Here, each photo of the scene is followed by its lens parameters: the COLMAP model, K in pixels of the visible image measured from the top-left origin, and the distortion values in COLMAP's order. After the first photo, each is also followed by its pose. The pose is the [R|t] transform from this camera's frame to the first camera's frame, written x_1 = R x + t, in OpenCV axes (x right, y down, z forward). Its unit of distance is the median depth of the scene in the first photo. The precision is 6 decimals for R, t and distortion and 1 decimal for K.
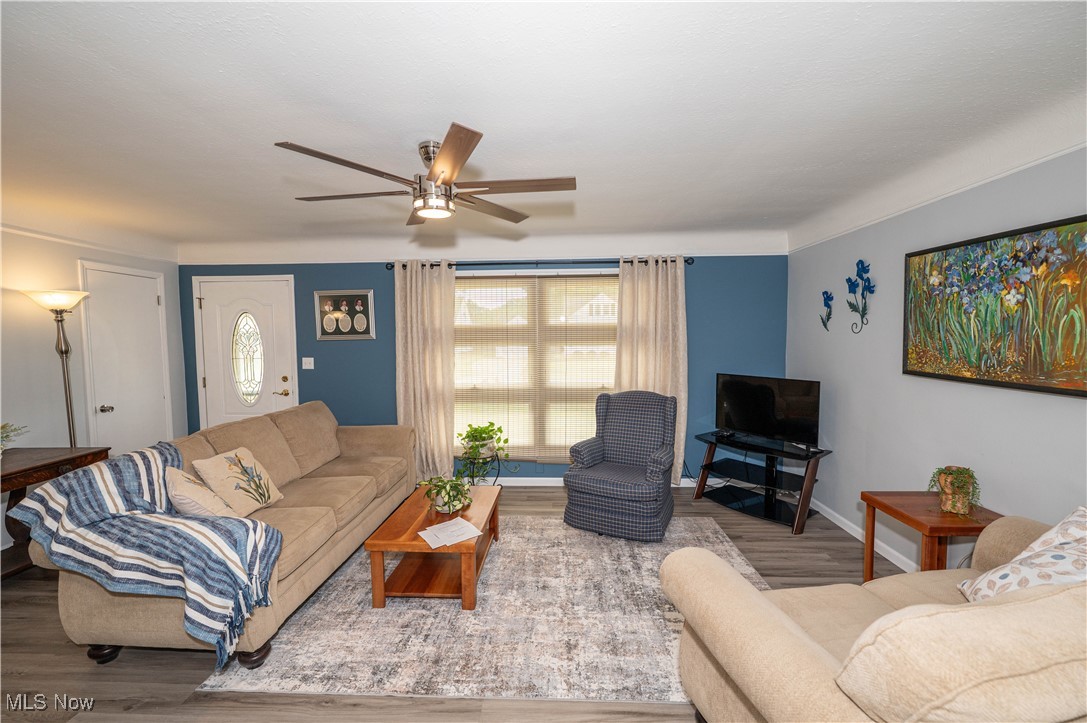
lens RADIAL K [[433.4, 0, 541.1], [0, 433.4, 360.4], [0, 0, 1]] dist [-0.002291, -0.000284]
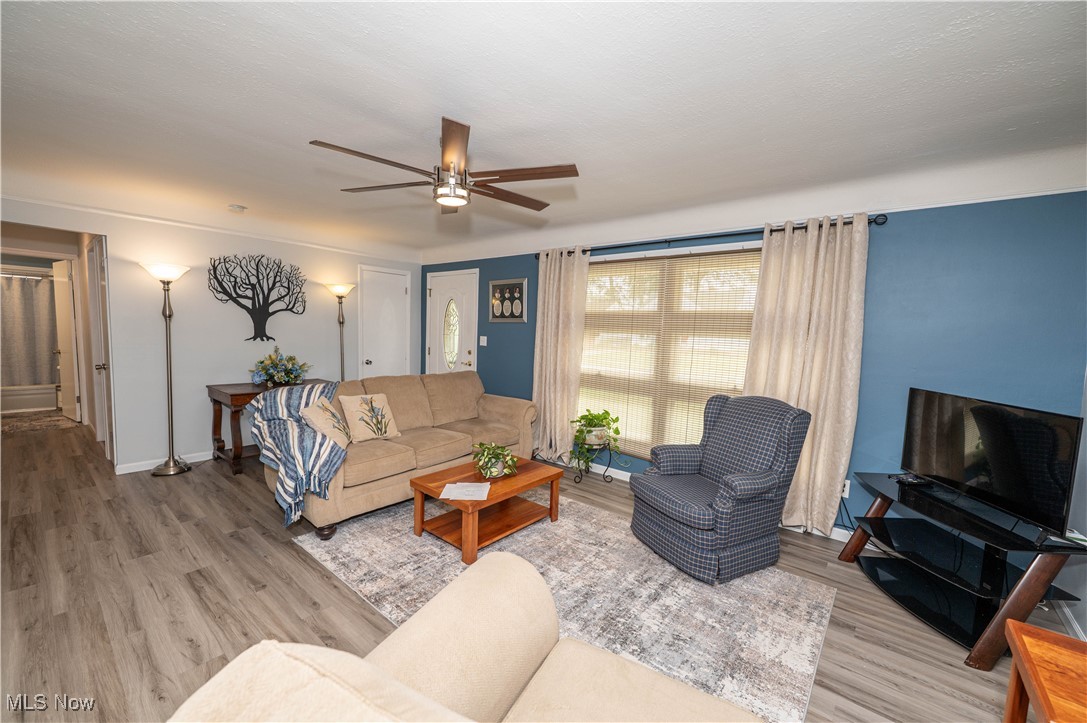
lens RADIAL K [[431.3, 0, 538.0], [0, 431.3, 360.9], [0, 0, 1]] dist [-0.001533, 0.000032]
pose [[0.795297, 0.080962, -0.600789, 0.435820], [-0.072607, 0.996629, 0.038191, 0.007284], [0.601856, 0.013248, 0.798495, 0.170454]]
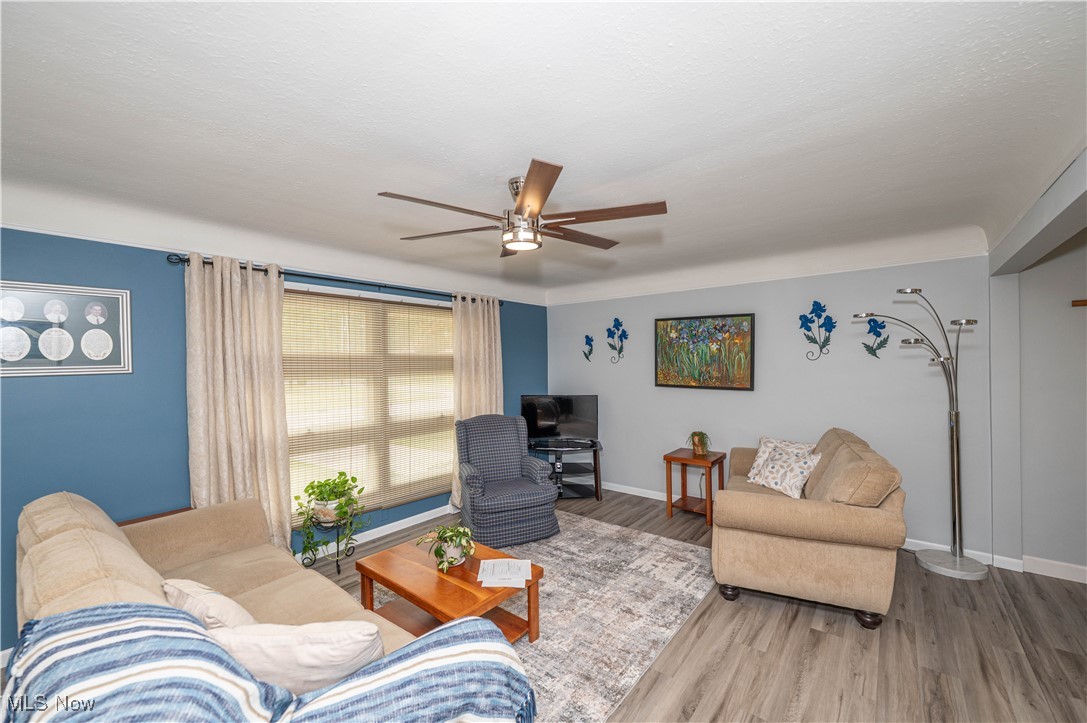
lens RADIAL K [[435.8, 0, 538.0], [0, 435.8, 357.2], [0, 0, 1]] dist [-0.002308, -0.000145]
pose [[0.598245, 0.010501, 0.801244, -0.716931], [0.049206, 0.997546, -0.049812, -0.017909], [-0.799801, 0.069226, 0.596260, 0.258480]]
